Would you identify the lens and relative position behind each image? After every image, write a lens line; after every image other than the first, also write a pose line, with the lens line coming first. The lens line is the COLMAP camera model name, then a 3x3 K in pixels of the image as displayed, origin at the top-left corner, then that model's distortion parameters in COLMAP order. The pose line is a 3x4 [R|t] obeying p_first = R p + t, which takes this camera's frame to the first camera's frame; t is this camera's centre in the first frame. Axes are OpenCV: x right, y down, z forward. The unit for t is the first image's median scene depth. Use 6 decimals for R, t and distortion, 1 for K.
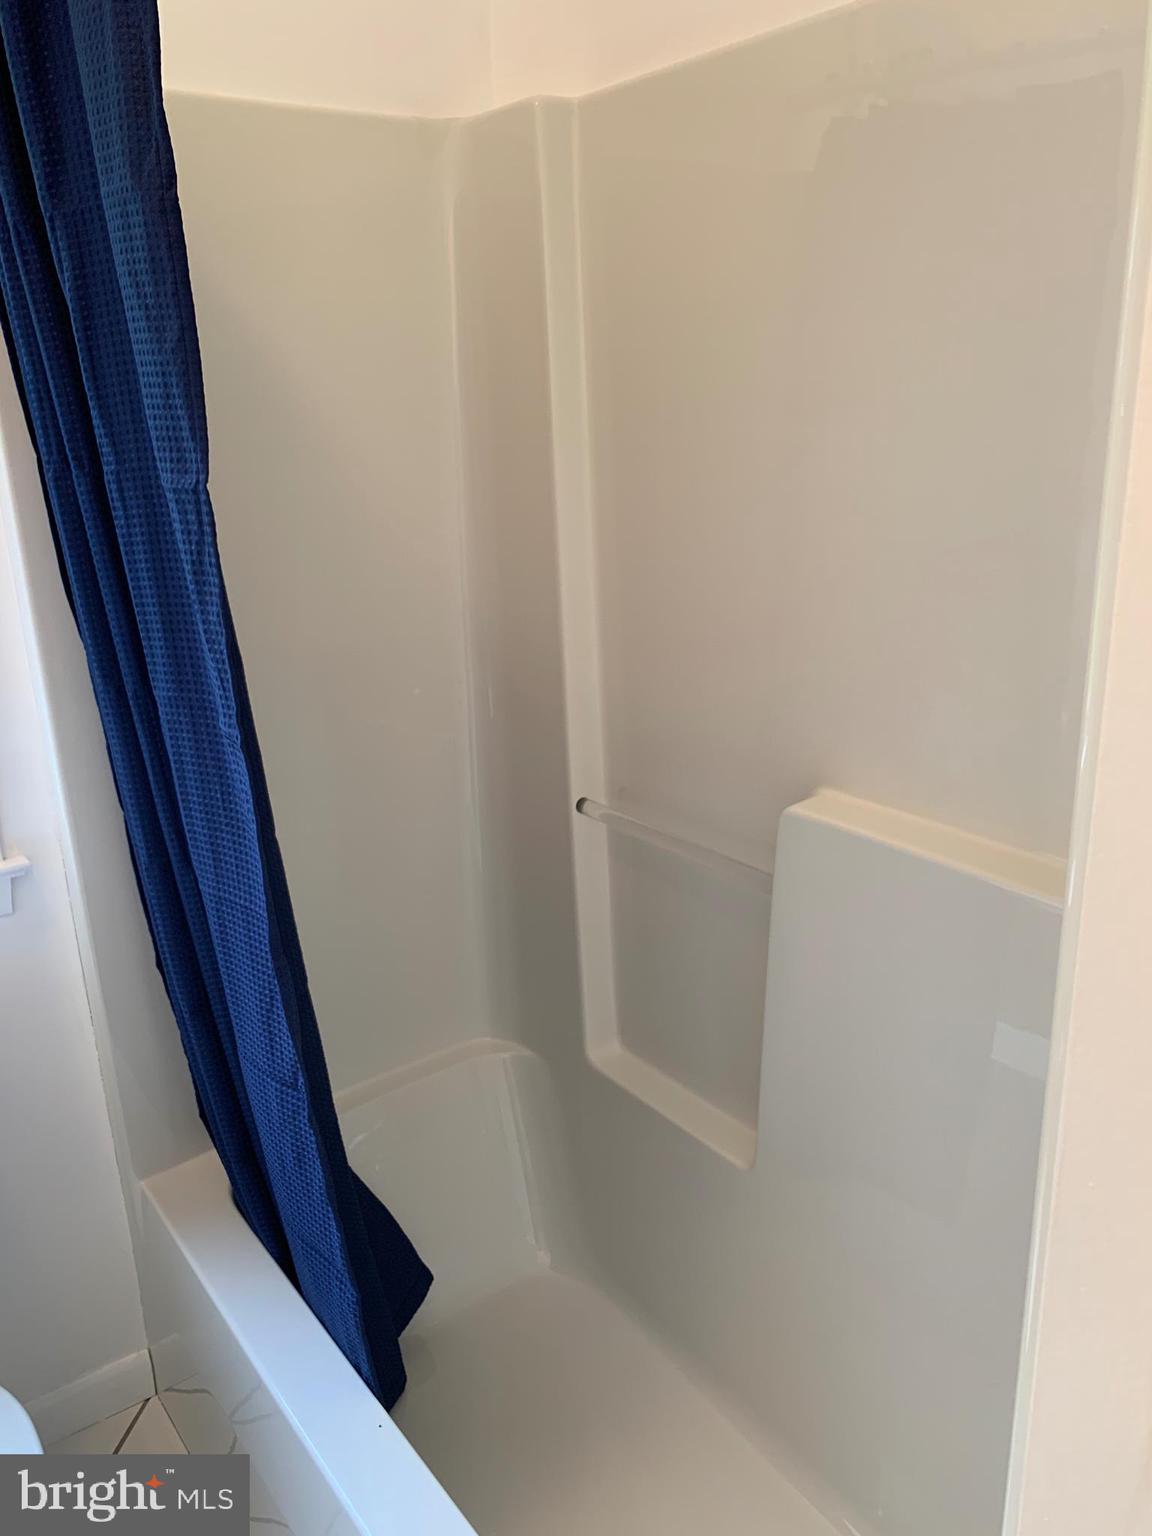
lens RADIAL K [[1129.8, 0, 576.0], [0, 1129.8, 768.0], [0, 0, 1]] dist [0.003963, -0.001366]
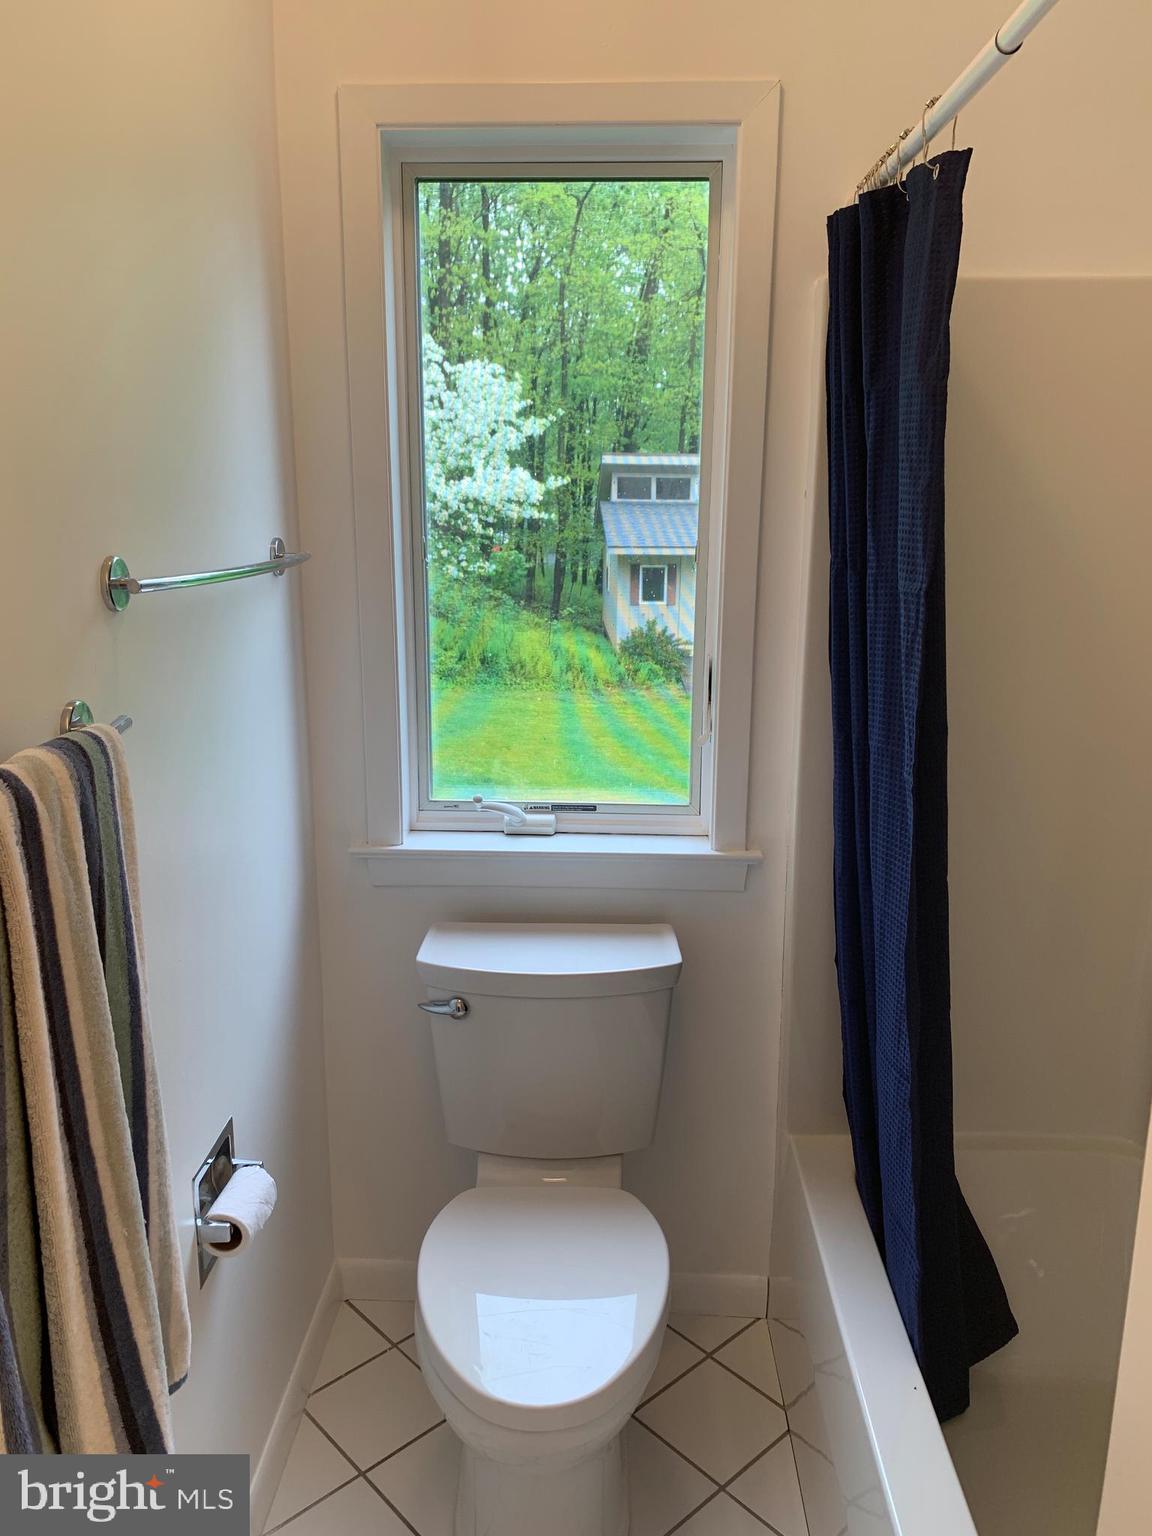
lens RADIAL K [[1154.6, 0, 576.0], [0, 1154.6, 768.0], [0, 0, 1]] dist [0.078336, -0.172264]
pose [[0.767920, 0.171533, -0.617151, 0.192416], [-0.215805, 0.976432, 0.002866, 0.030504], [0.603097, 0.130984, 0.786840, -0.241776]]
